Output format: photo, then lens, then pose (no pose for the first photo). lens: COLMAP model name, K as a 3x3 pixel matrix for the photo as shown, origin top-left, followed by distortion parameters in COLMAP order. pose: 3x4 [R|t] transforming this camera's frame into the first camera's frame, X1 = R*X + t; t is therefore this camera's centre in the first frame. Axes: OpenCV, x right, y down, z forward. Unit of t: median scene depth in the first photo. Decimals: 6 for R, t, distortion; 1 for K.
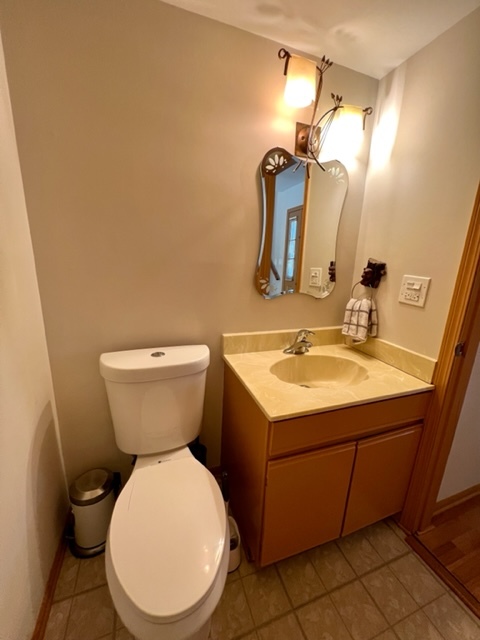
lens RADIAL K [[260.1, 0, 242.9], [0, 260.1, 319.2], [0, 0, 1]] dist [-0.001544, 0.000439]
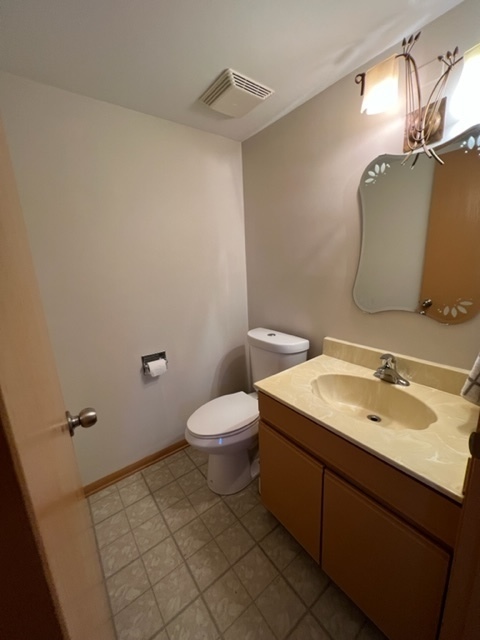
lens RADIAL K [[256.3, 0, 245.1], [0, 256.3, 321.9], [0, 0, 1]] dist [-0.005922, -0.000126]
pose [[0.296123, 0.168171, -0.940228, 0.976386], [-0.178575, 0.976769, 0.118465, -0.087469], [0.938308, 0.132821, 0.319275, 0.317211]]
